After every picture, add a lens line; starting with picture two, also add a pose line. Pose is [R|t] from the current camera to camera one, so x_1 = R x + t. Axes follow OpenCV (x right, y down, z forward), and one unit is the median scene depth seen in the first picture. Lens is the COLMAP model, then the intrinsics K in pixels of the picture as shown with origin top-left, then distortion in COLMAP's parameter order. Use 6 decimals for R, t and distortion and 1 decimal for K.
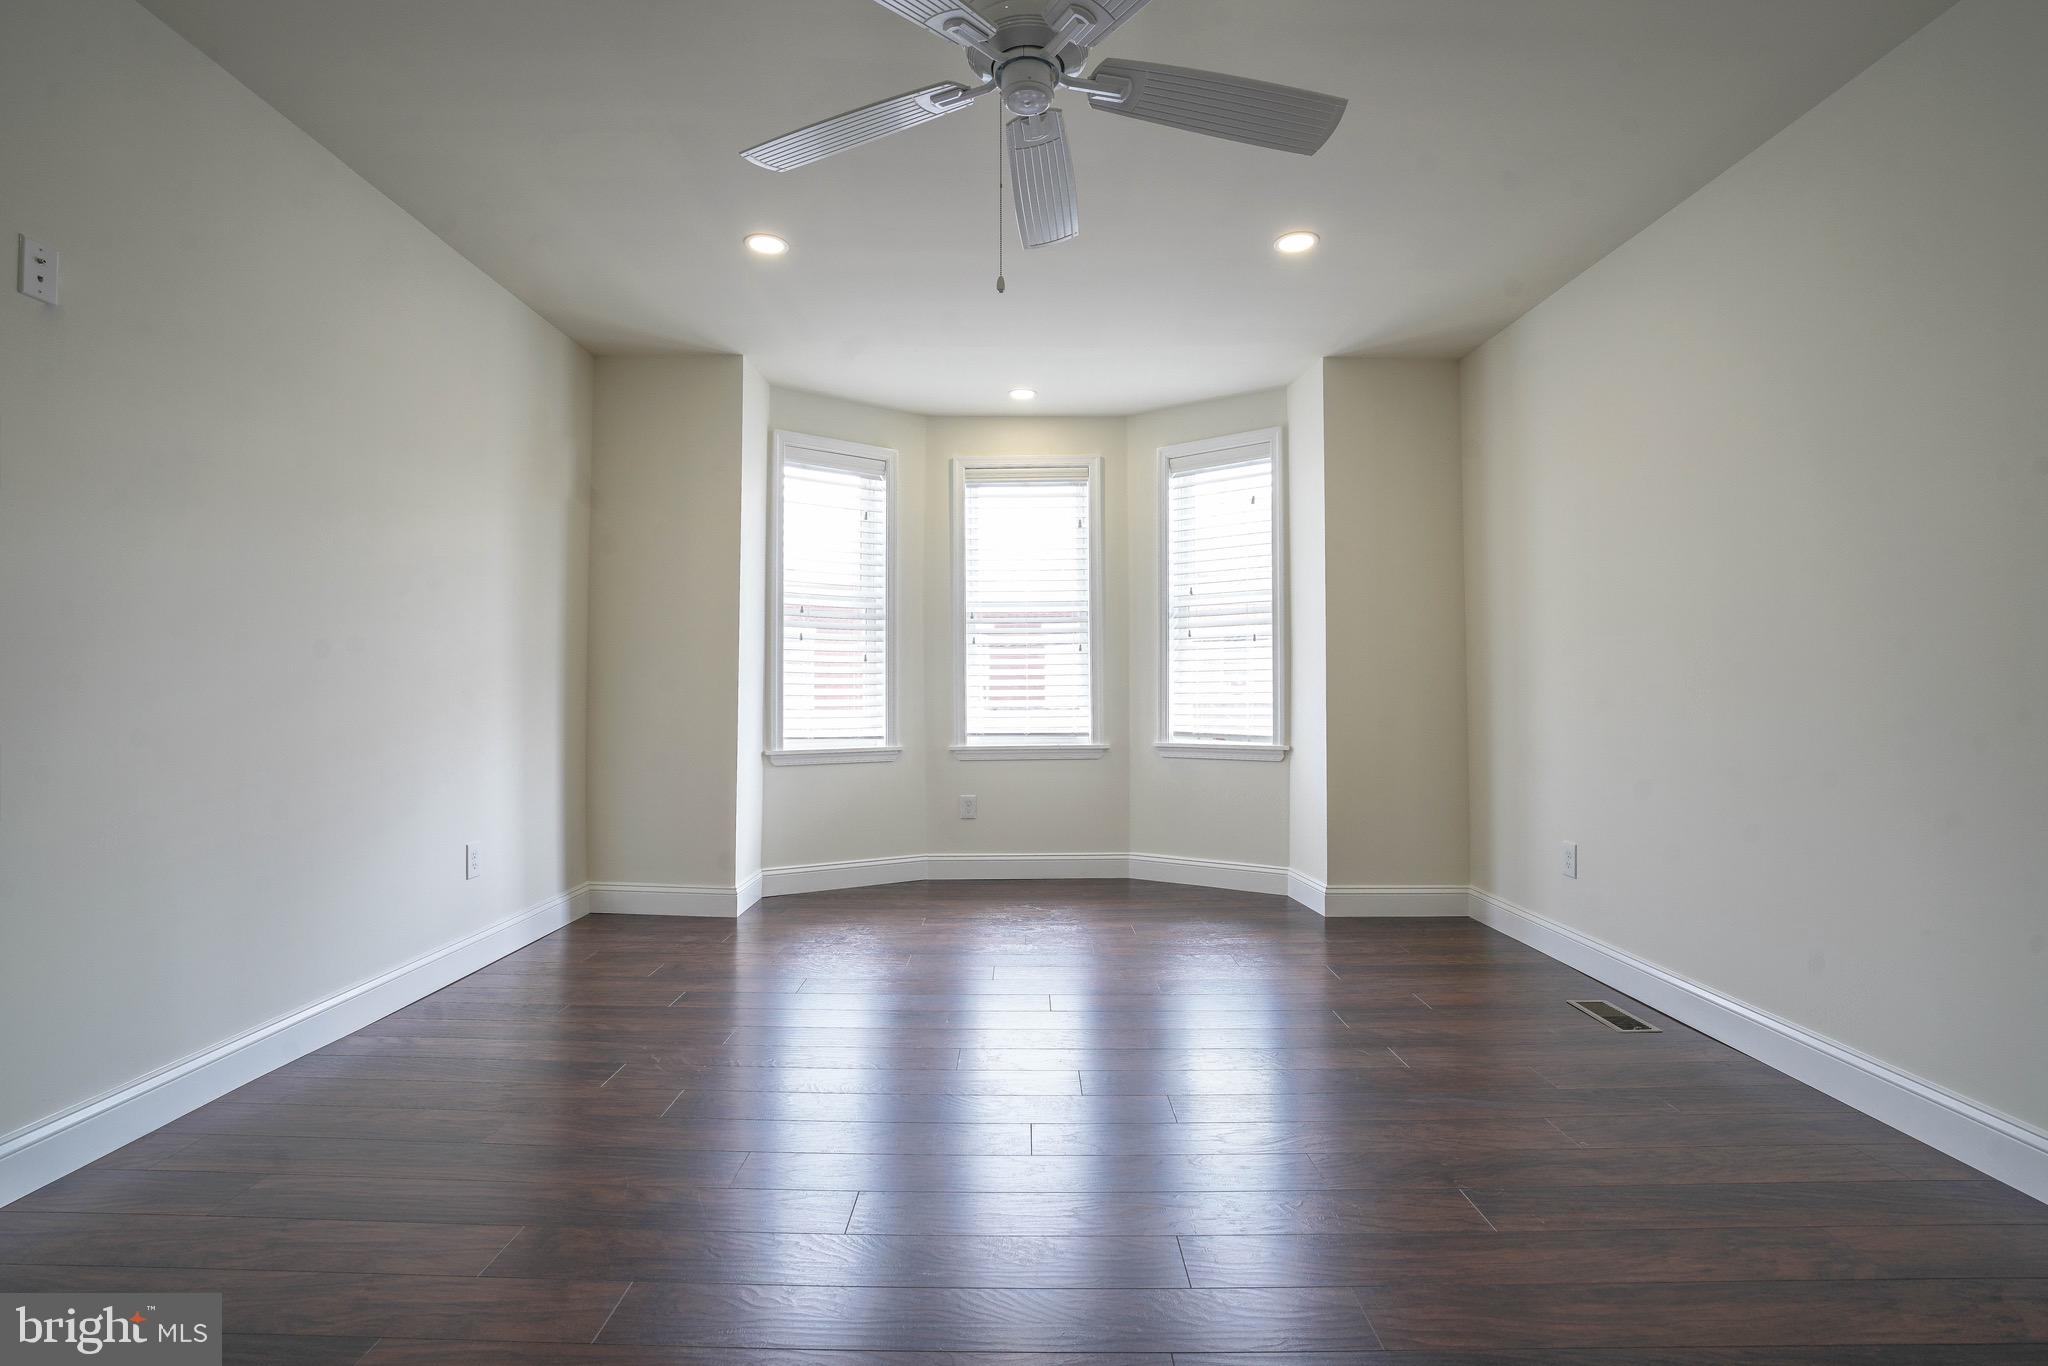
lens RADIAL K [[940.1, 0, 1024.6], [0, 940.1, 674.2], [0, 0, 1]] dist [-0.058843, 0.021851]
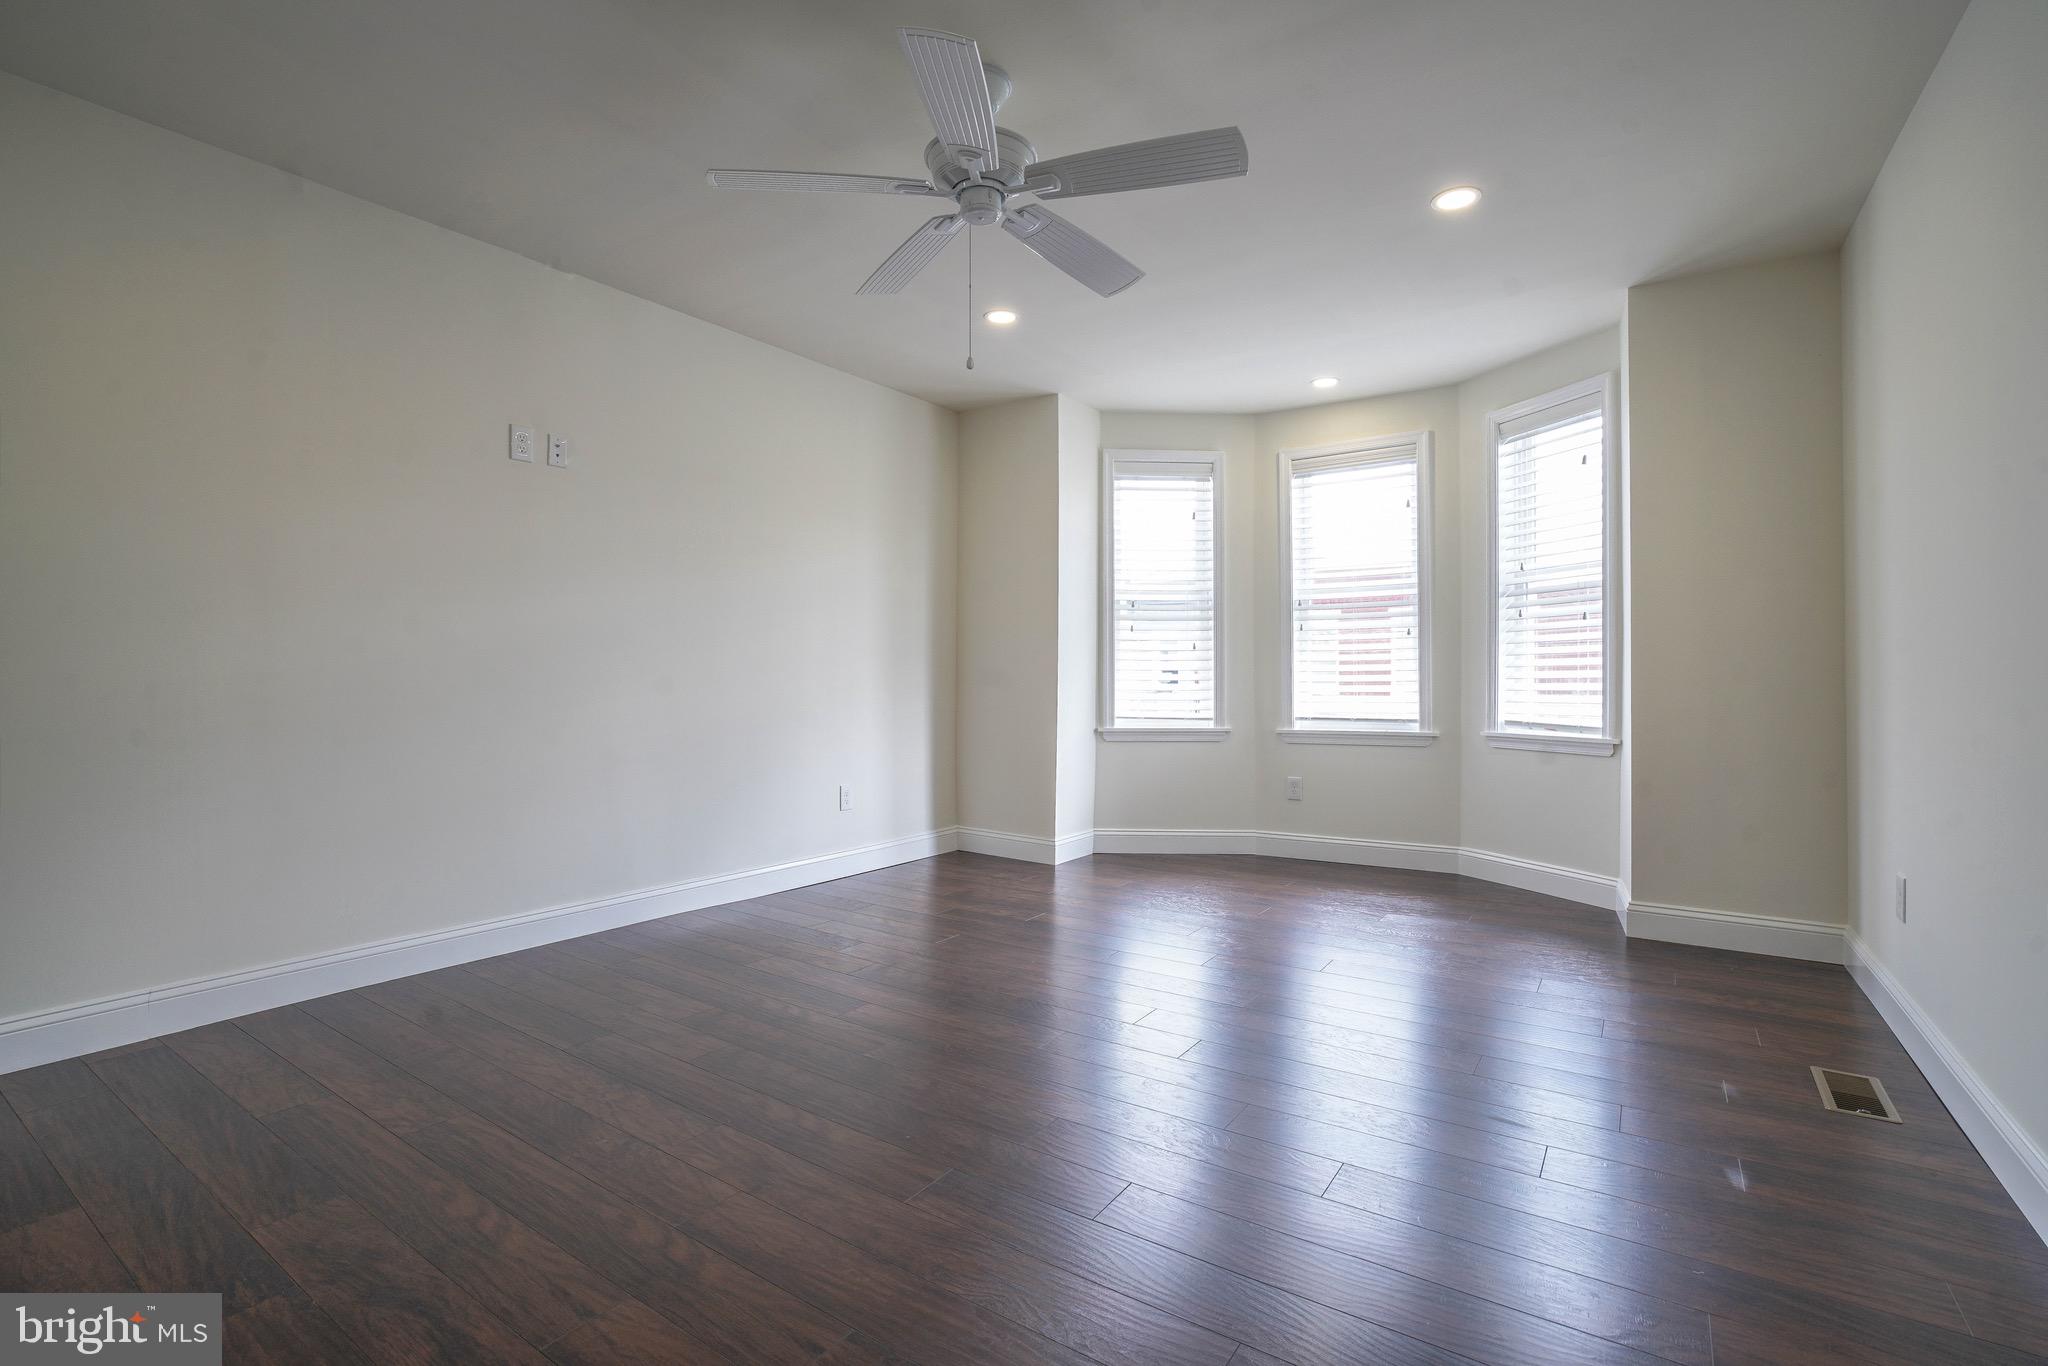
lens RADIAL K [[940.1, 0, 1033.6], [0, 940.1, 679.3], [0, 0, 1]] dist [-0.058843, 0.021851]
pose [[0.830032, 0.001570, -0.557713, 0.297603], [0.011052, 0.999753, 0.019264, -0.001942], [0.557606, -0.022153, 0.829810, -0.014551]]
